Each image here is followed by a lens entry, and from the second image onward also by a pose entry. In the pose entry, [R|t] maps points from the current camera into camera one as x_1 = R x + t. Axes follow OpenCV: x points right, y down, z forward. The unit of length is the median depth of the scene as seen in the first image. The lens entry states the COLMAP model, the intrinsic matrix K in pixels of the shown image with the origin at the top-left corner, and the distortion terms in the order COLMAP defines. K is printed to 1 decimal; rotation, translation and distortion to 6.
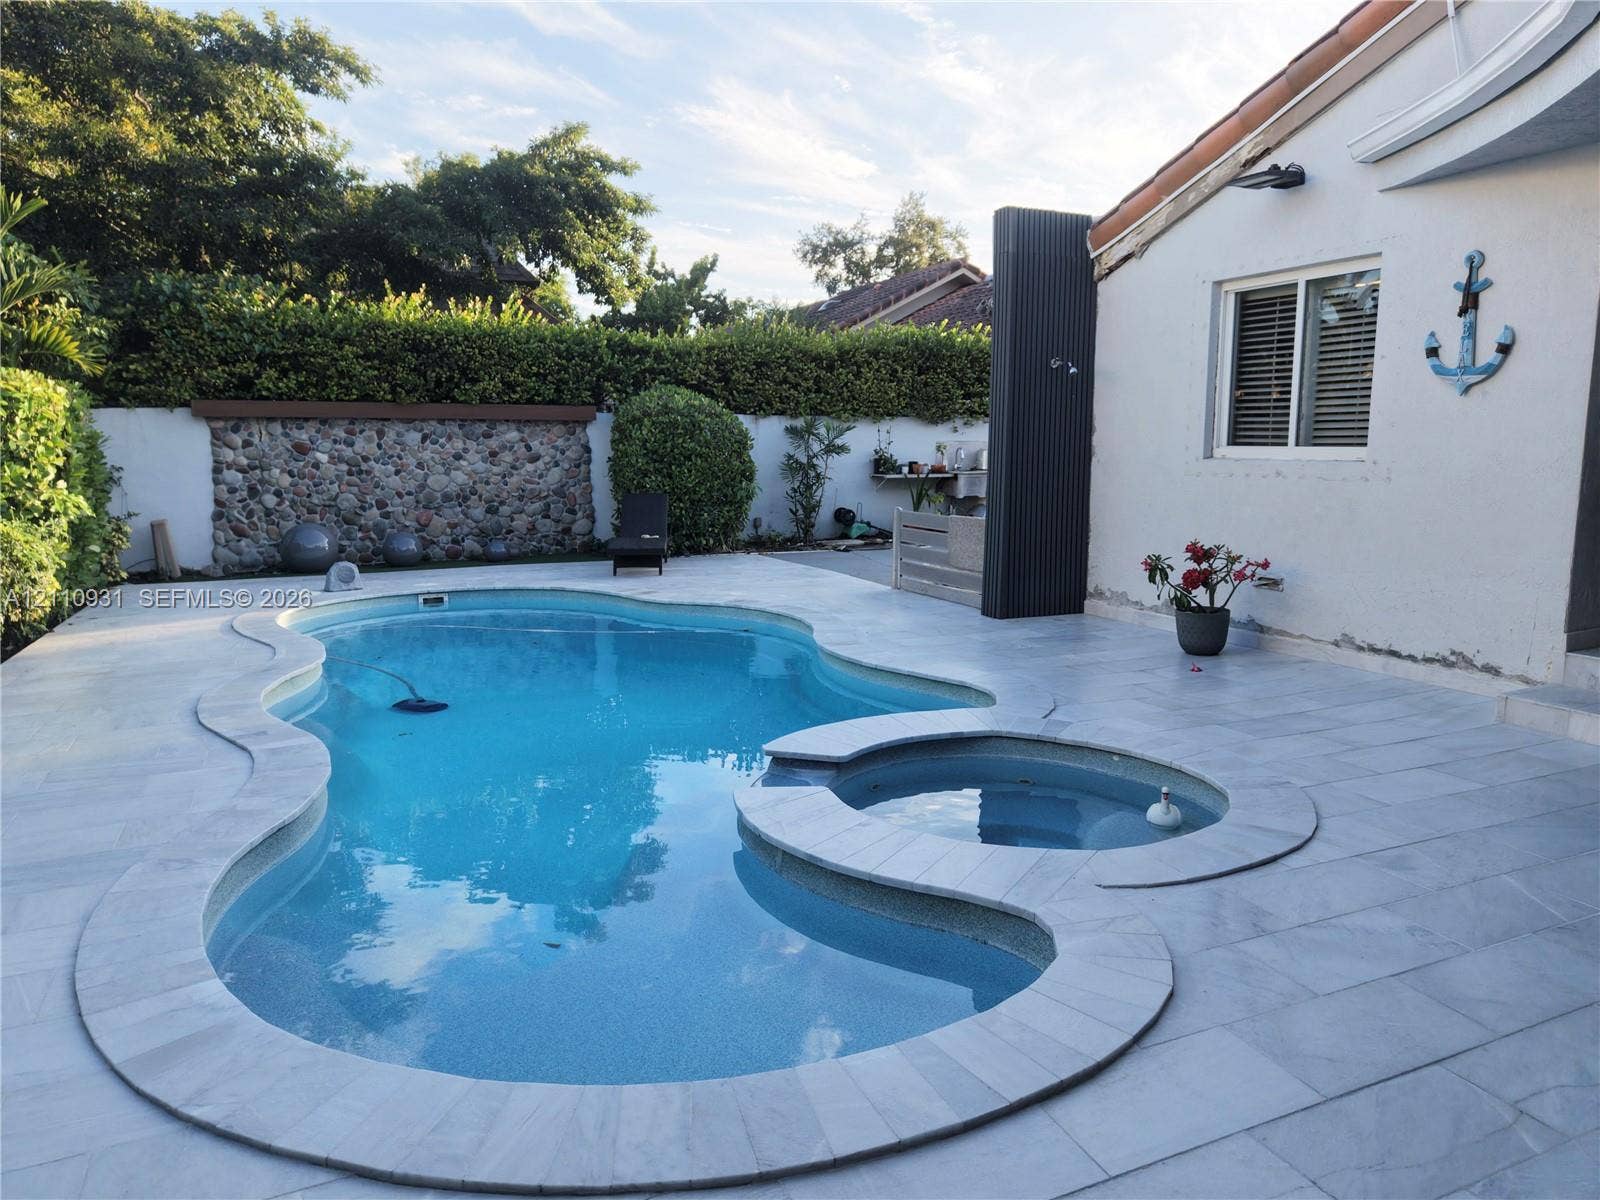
lens RADIAL K [[1070.9, 0, 796.6], [0, 1070.9, 591.3], [0, 0, 1]] dist [0.029417, -0.030219]
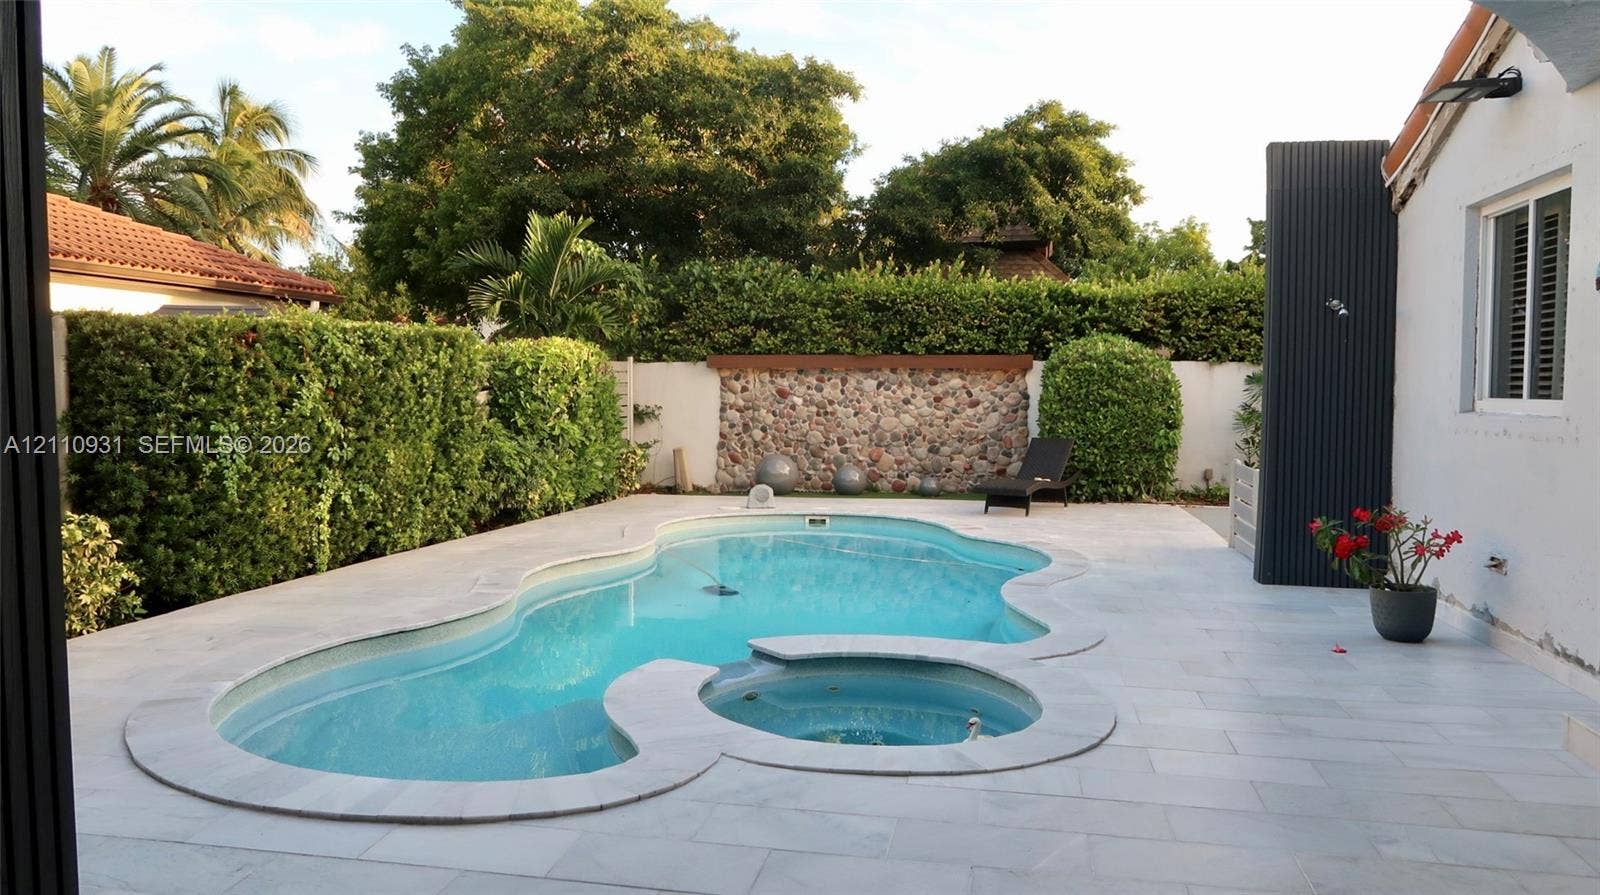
lens RADIAL K [[1105.9, 0, 800.0], [0, 1105.9, 447.5], [0, 0, 1]] dist [-0.010692, 0.000302]
pose [[0.809370, 0.036309, -0.586176, 0.285784], [-0.085899, 0.994672, -0.056995, -0.001557], [0.580983, 0.096482, 0.808177, 0.003506]]
